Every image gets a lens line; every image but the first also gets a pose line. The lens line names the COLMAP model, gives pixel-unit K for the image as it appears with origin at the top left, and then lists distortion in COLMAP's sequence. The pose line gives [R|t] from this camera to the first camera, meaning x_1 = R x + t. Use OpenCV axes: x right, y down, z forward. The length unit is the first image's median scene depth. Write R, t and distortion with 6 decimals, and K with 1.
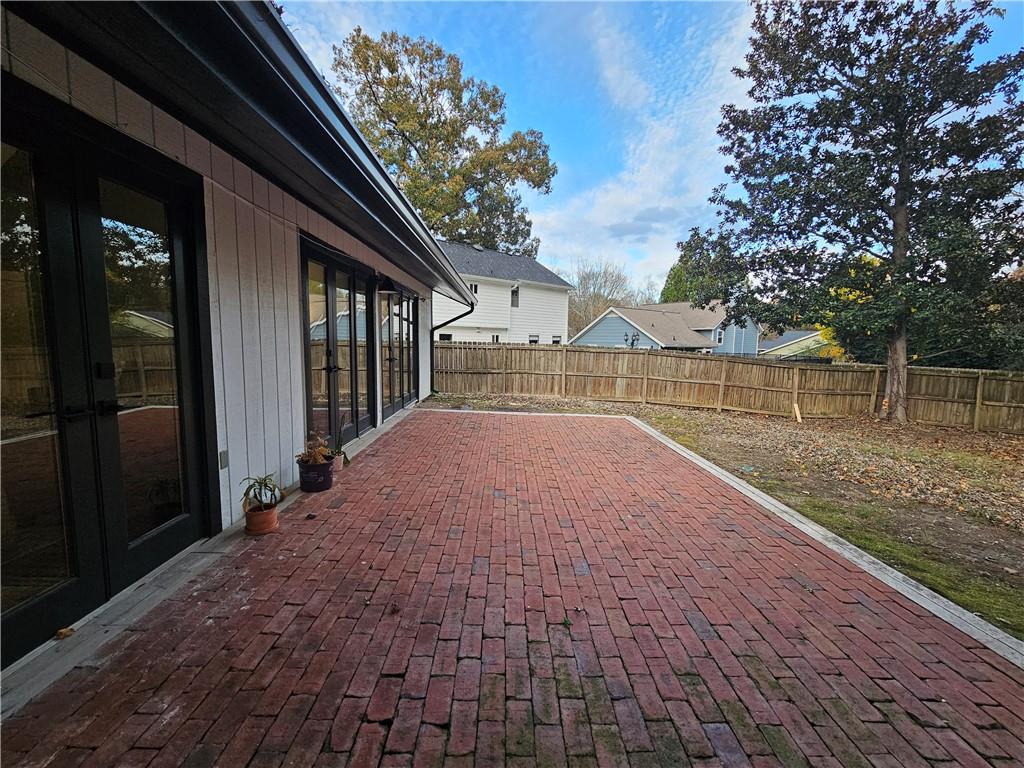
lens RADIAL K [[420.4, 0, 515.2], [0, 420.4, 385.2], [0, 0, 1]] dist [-0.001802, 0.000297]
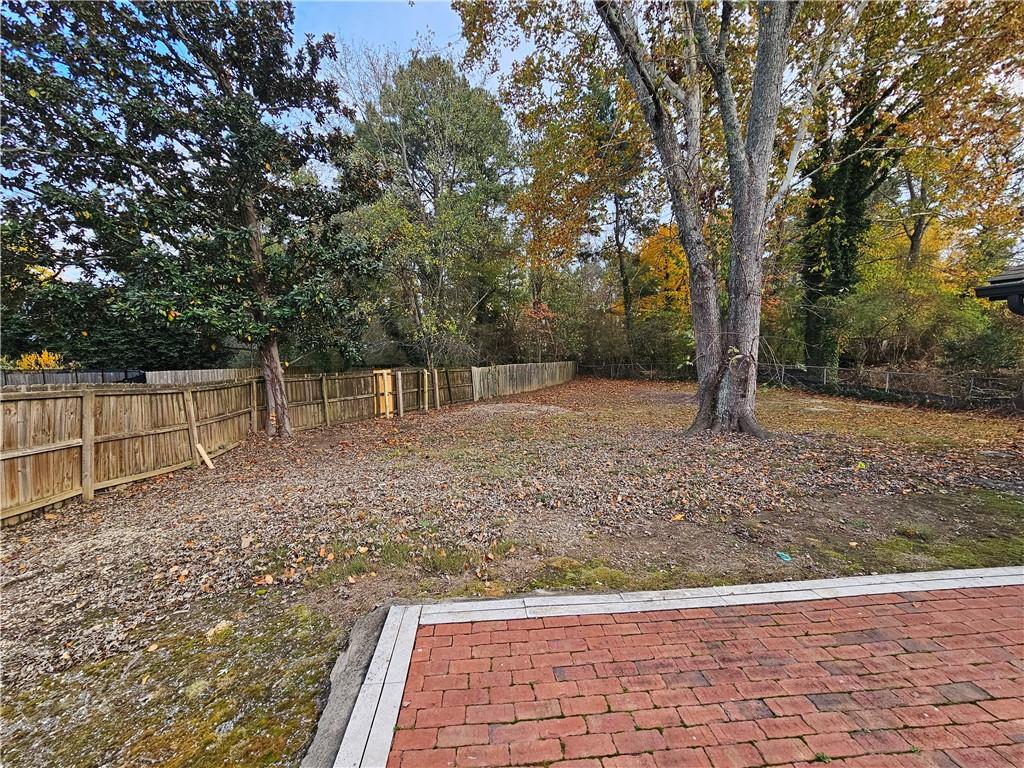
lens RADIAL K [[420.4, 0, 515.2], [0, 420.4, 385.2], [0, 0, 1]] dist [-0.001802, 0.000297]
pose [[-0.072143, -0.113308, 0.990937, -0.024716], [0.106053, 0.987022, 0.120581, -0.075739], [-0.991740, 0.113791, -0.059191, 0.524353]]
